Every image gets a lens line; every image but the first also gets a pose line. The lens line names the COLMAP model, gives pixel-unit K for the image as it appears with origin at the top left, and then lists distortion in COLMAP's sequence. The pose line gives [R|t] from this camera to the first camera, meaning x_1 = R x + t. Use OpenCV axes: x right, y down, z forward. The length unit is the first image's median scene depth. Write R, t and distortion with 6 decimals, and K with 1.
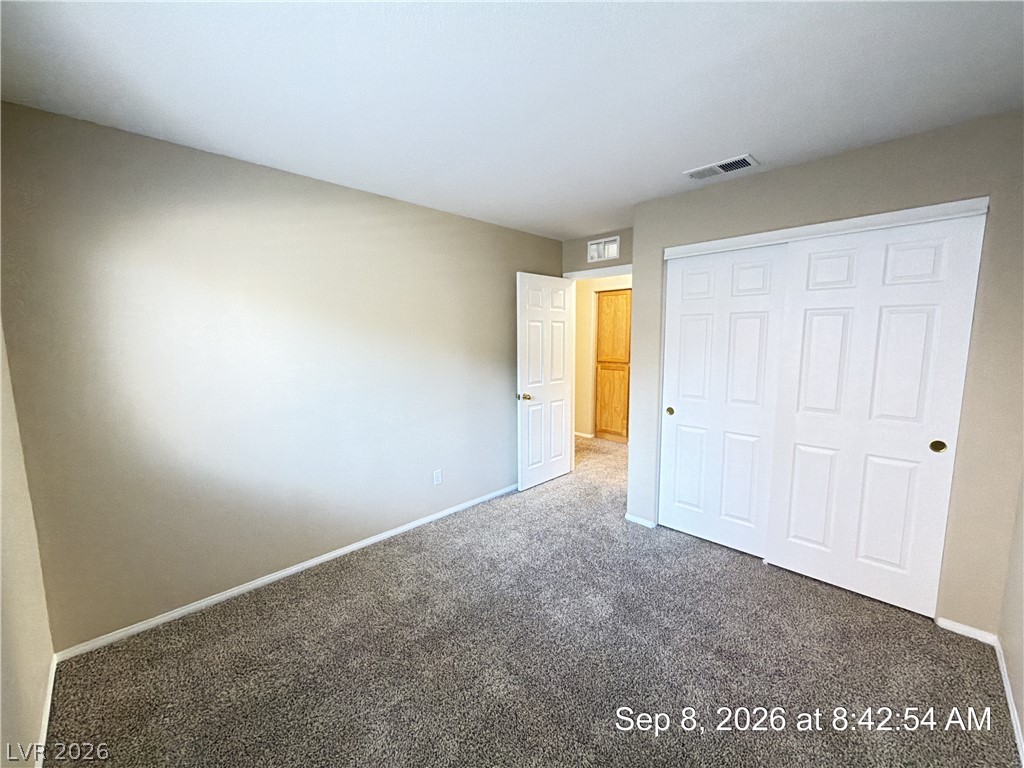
lens RADIAL K [[406.5, 0, 514.3], [0, 406.5, 380.0], [0, 0, 1]] dist [-0.000313, -0.000024]
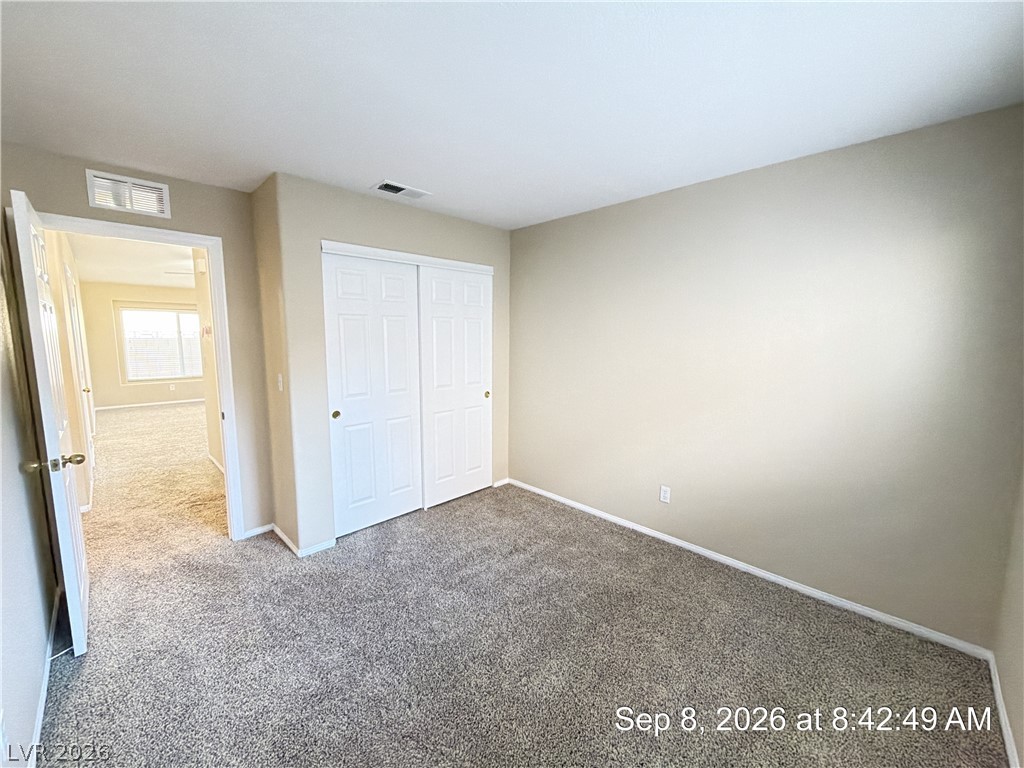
lens RADIAL K [[406.5, 0, 509.8], [0, 406.5, 381.1], [0, 0, 1]] dist [-0.000313, -0.000024]
pose [[-0.000396, -0.104006, 0.994577, -0.605600], [0.106817, 0.988882, 0.103453, -0.060571], [-0.994279, 0.106278, 0.010718, 0.639095]]
